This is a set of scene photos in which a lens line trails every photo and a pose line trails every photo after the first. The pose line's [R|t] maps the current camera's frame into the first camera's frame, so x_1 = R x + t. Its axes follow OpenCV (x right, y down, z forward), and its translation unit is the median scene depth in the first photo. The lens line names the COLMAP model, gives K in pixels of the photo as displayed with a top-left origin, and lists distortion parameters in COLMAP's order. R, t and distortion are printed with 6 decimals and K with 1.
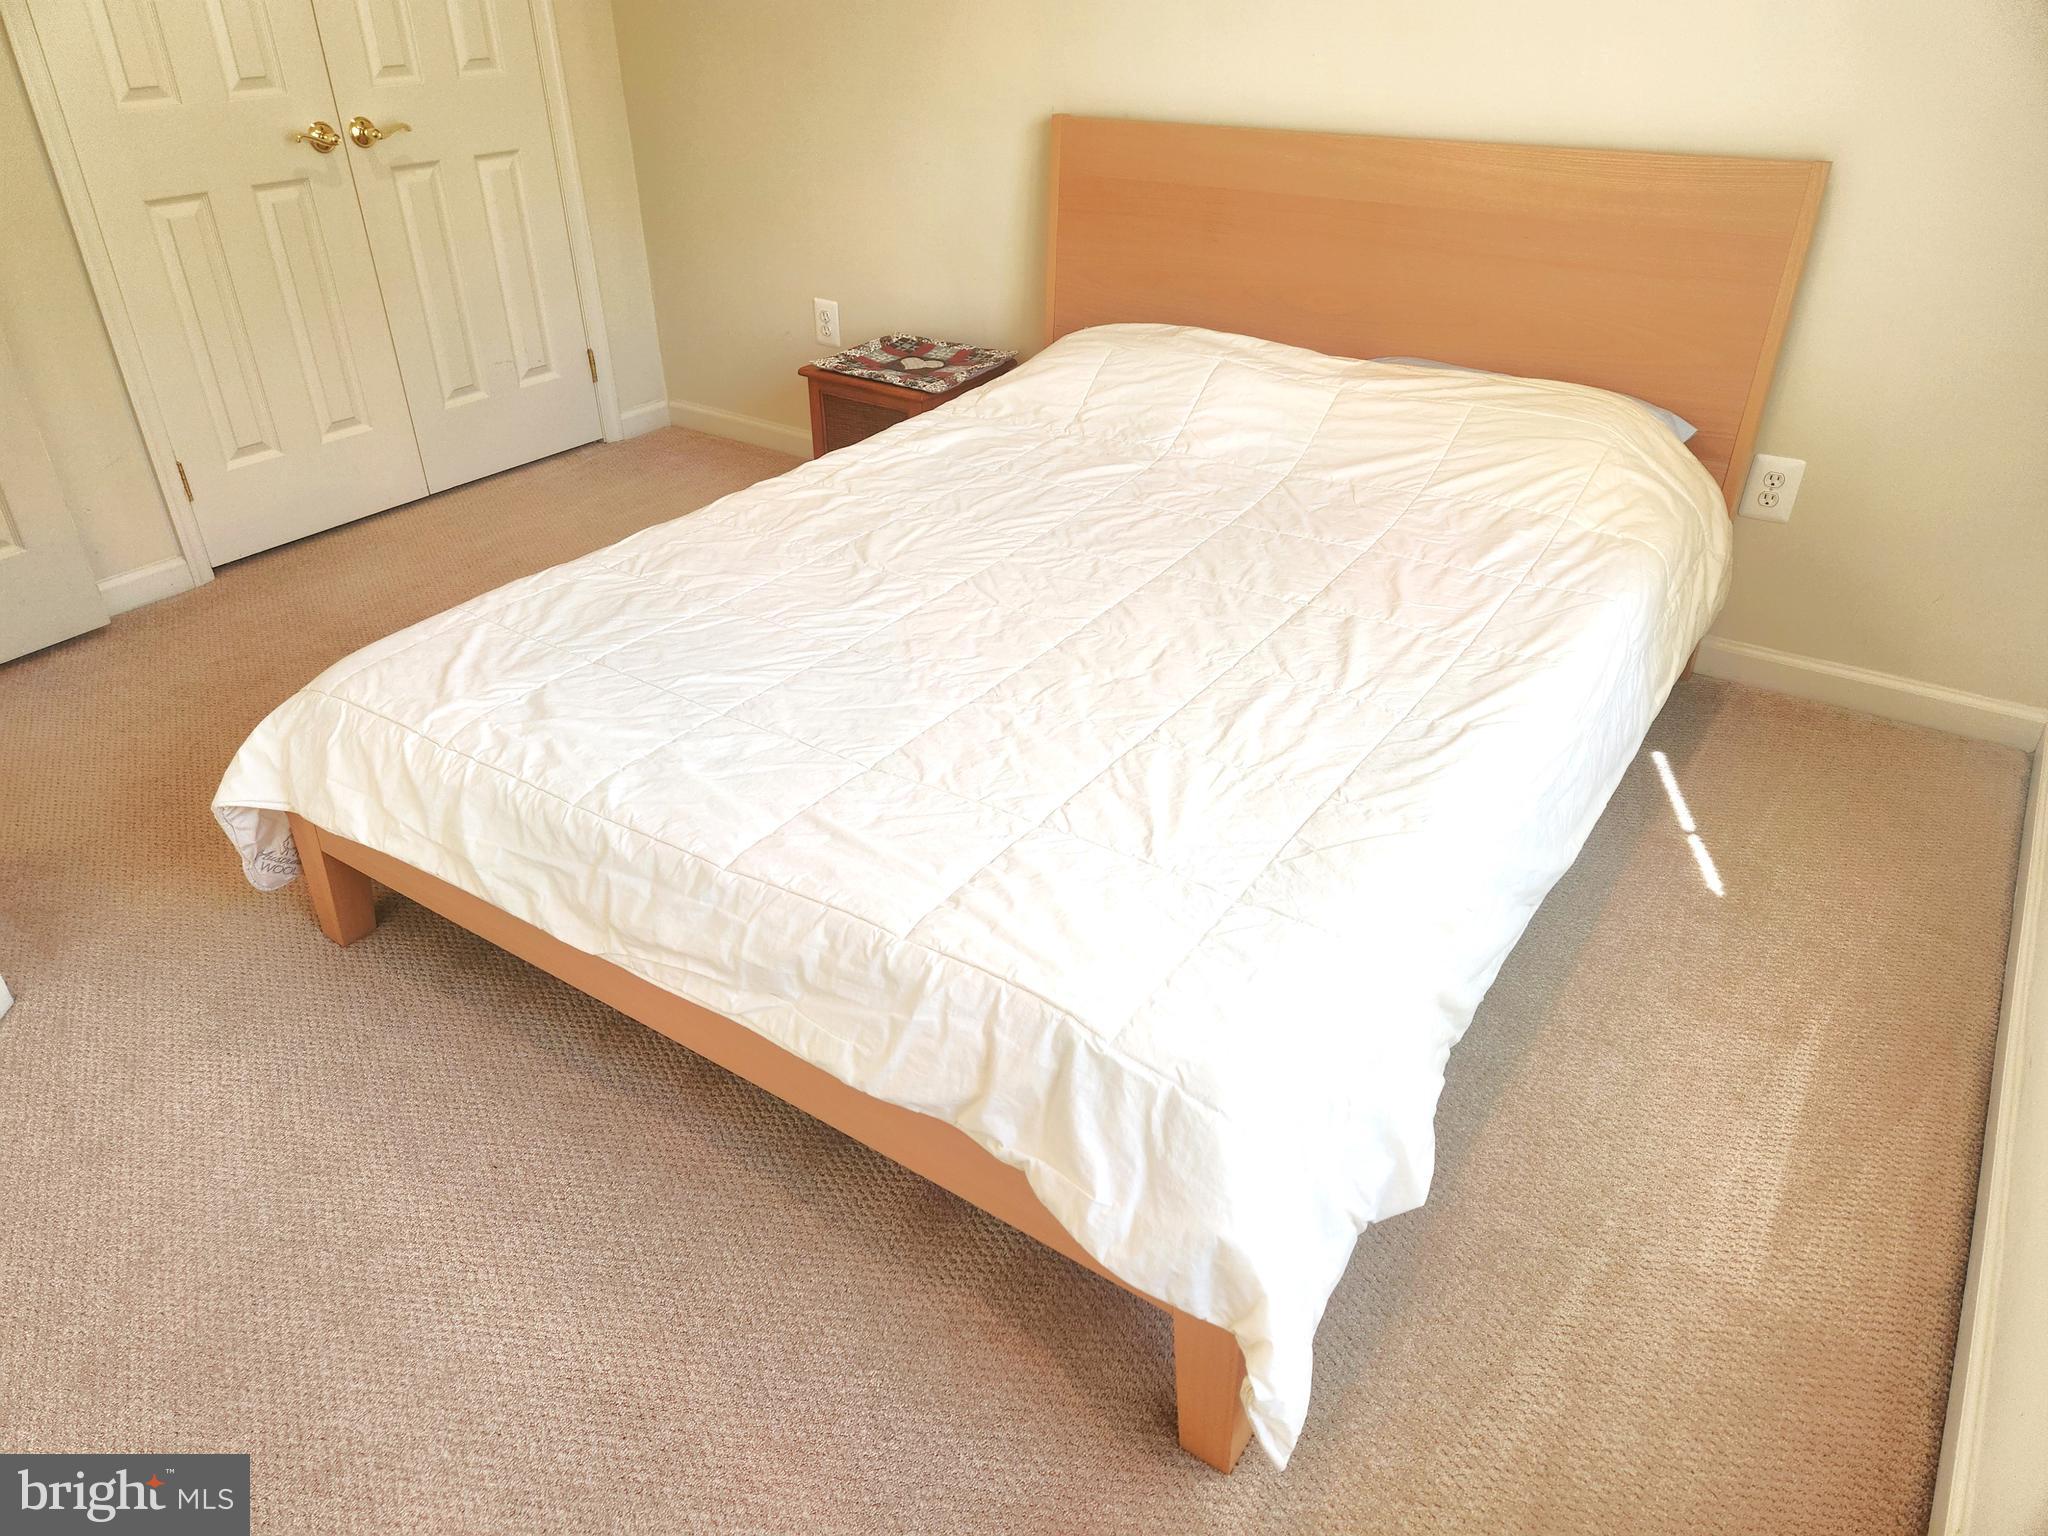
lens RADIAL K [[1411.3, 0, 1047.4], [0, 1411.3, 759.2], [0, 0, 1]] dist [0.060748, -0.003356]
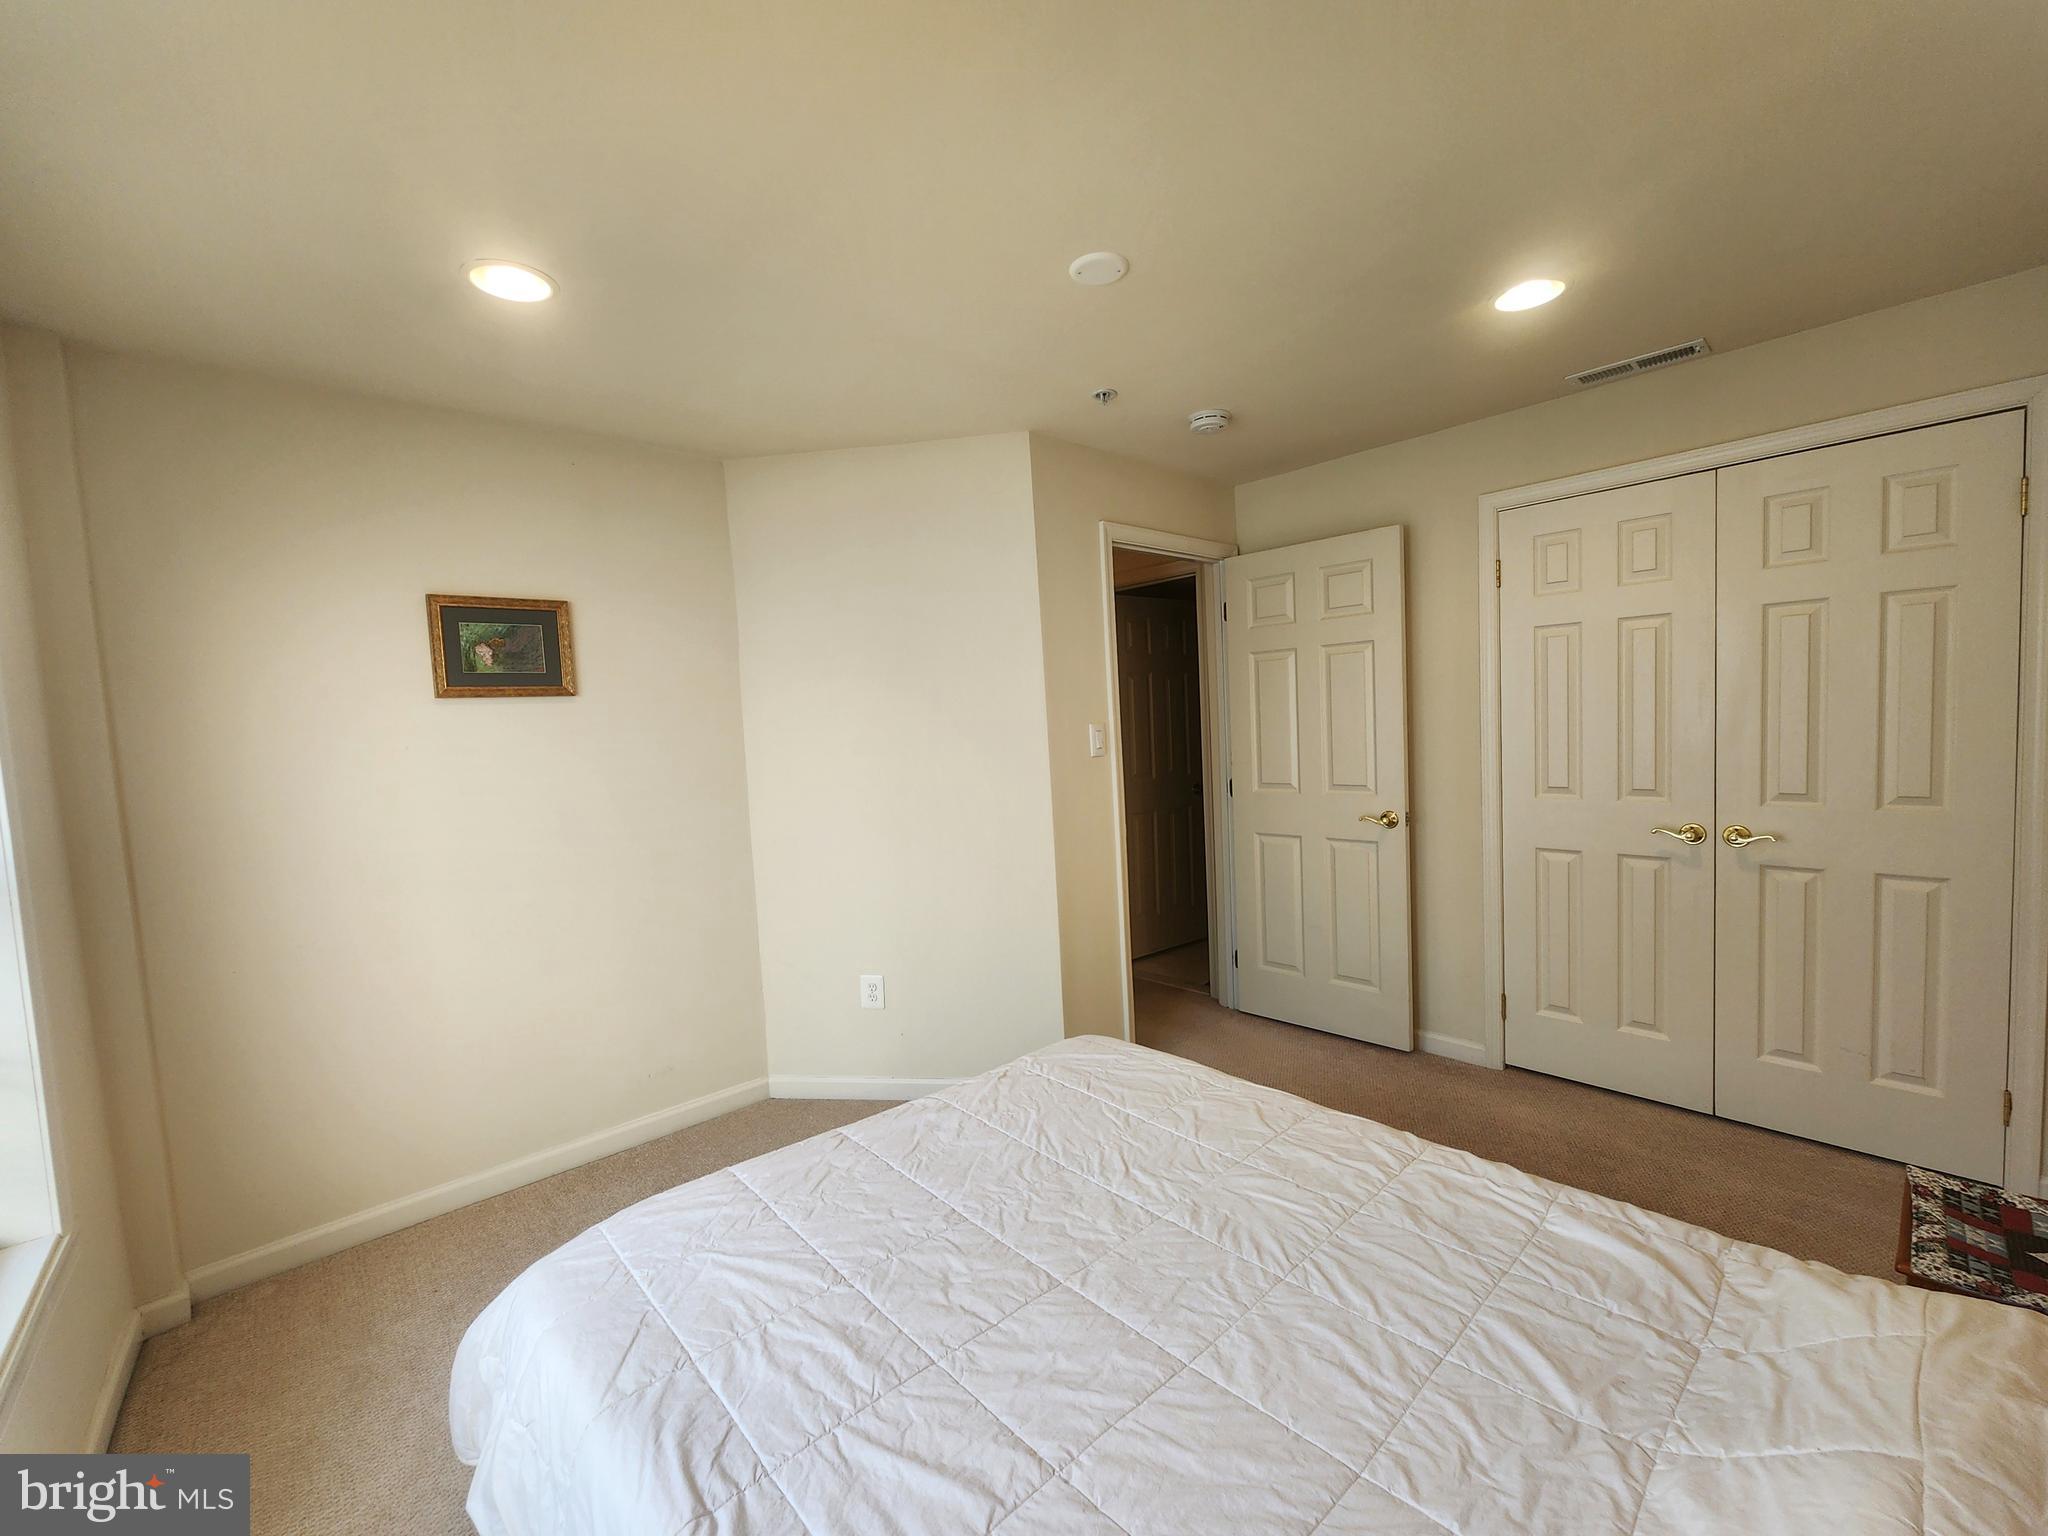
lens RADIAL K [[835.0, 0, 986.3], [0, 835.0, 768.5], [0, 0, 1]] dist [-0.000936, 0.000144]
pose [[-0.262753, 0.084136, -0.961188, 0.498529], [-0.447636, 0.871864, 0.198684, -0.431420], [0.854741, 0.482467, -0.191423, 0.708777]]
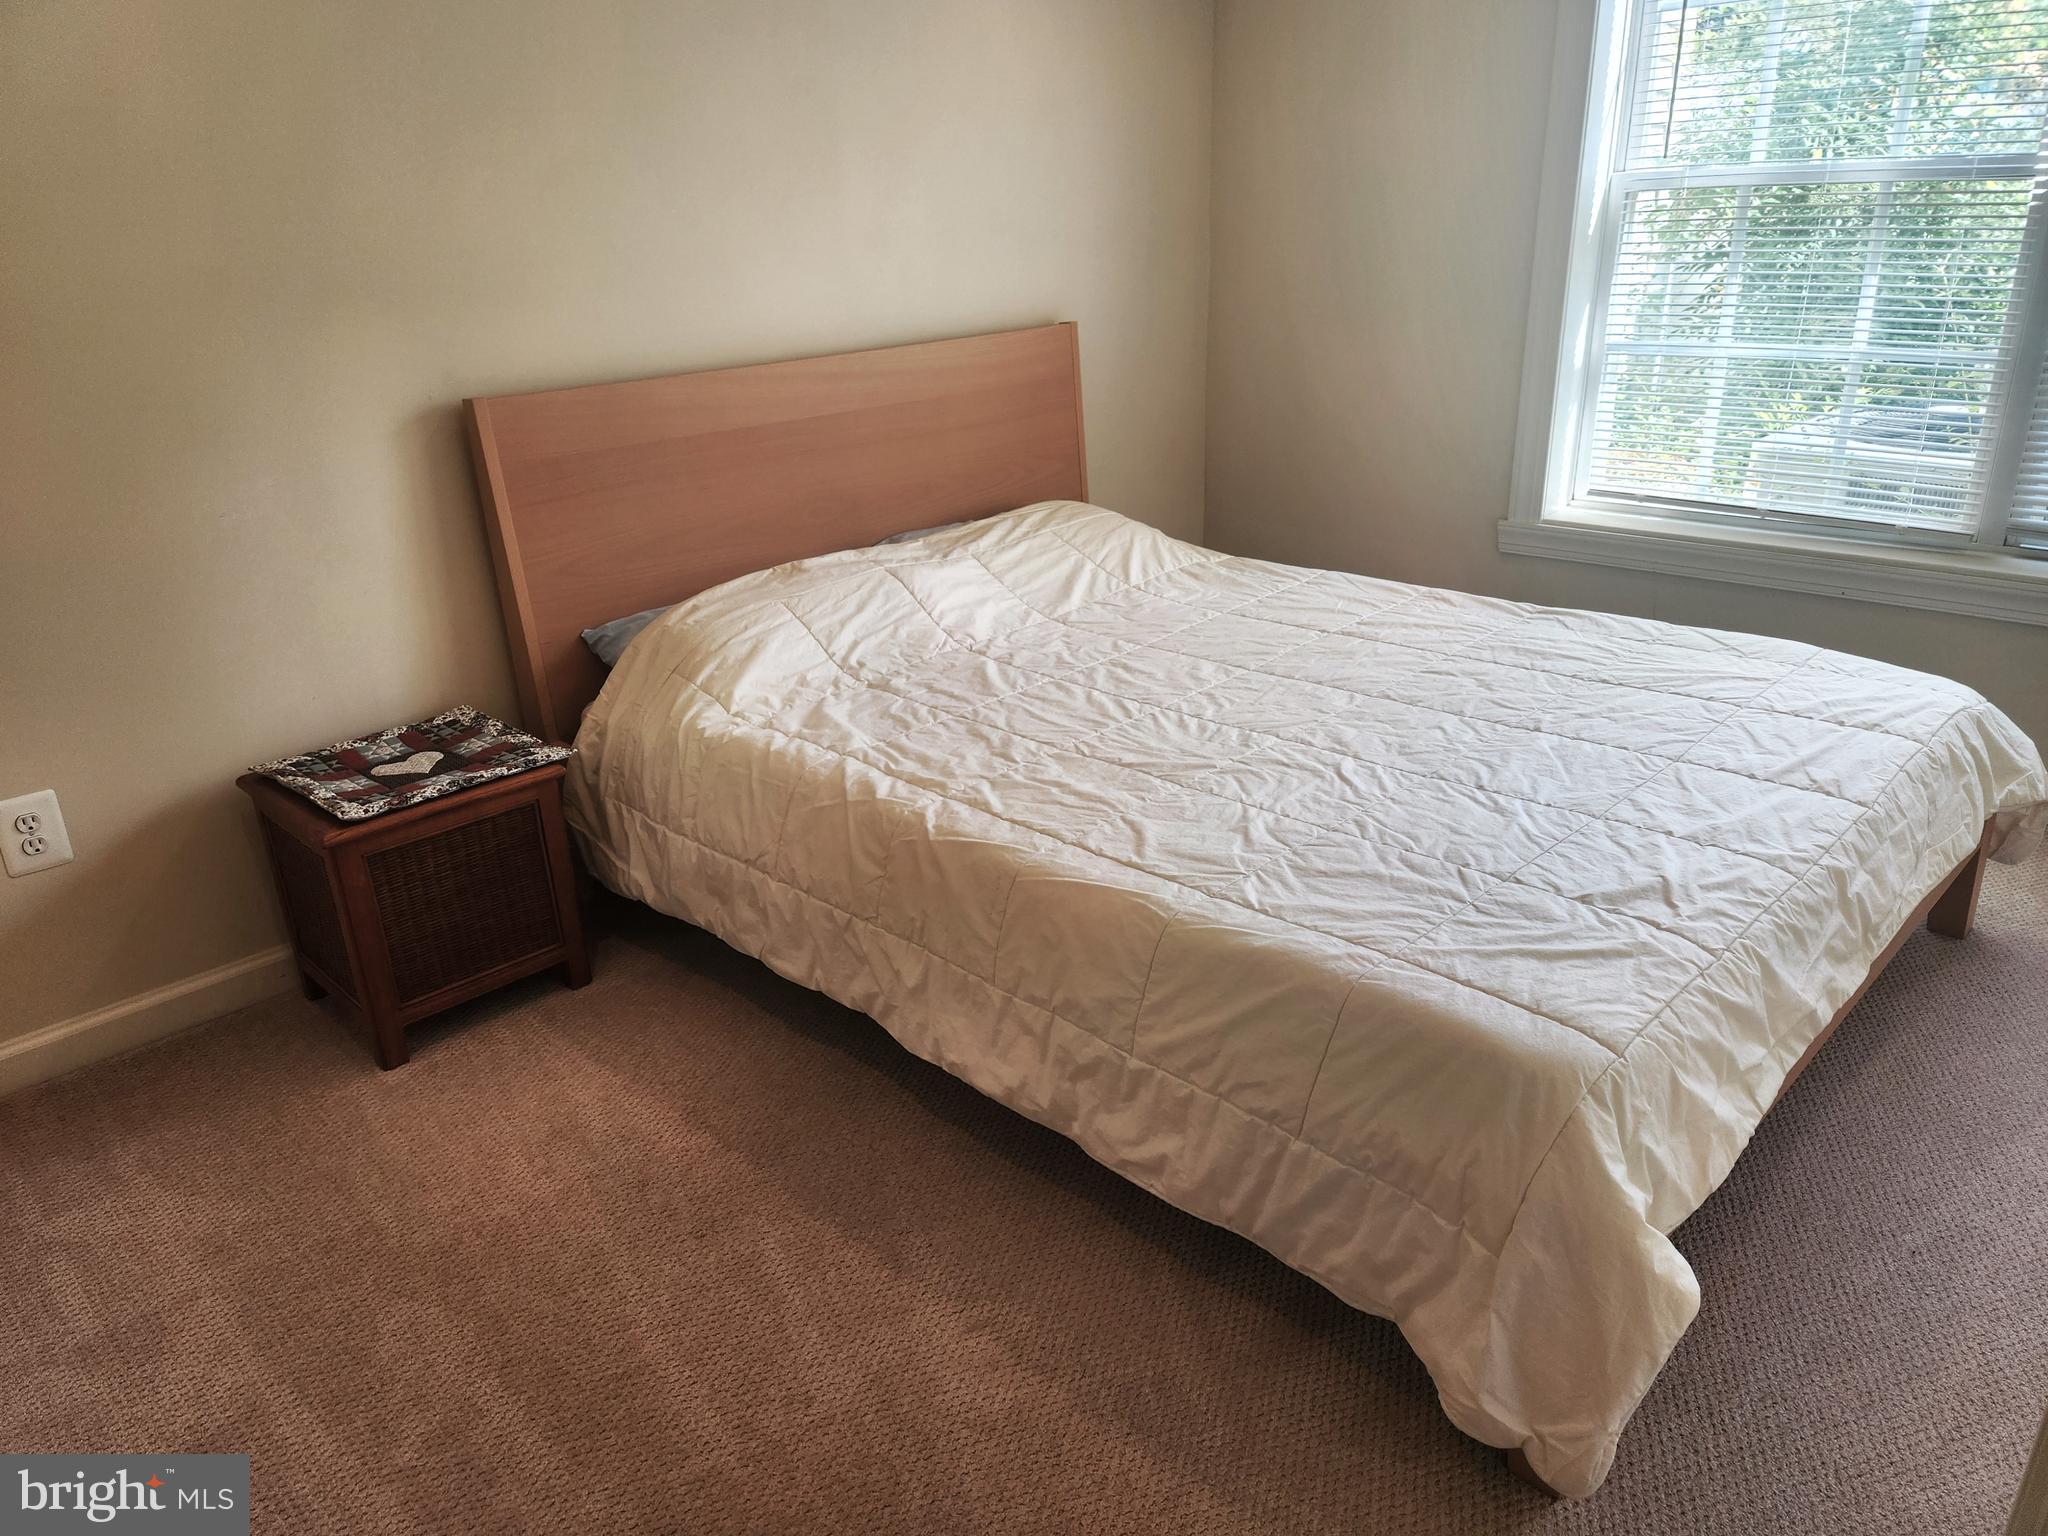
lens RADIAL K [[1411.3, 0, 1047.4], [0, 1411.3, 759.2], [0, 0, 1]] dist [0.060748, -0.003356]
pose [[0.153236, -0.347291, 0.925153, -0.857342], [0.534216, 0.816727, 0.218106, -0.349386], [-0.831344, 0.460809, 0.310681, 0.714793]]
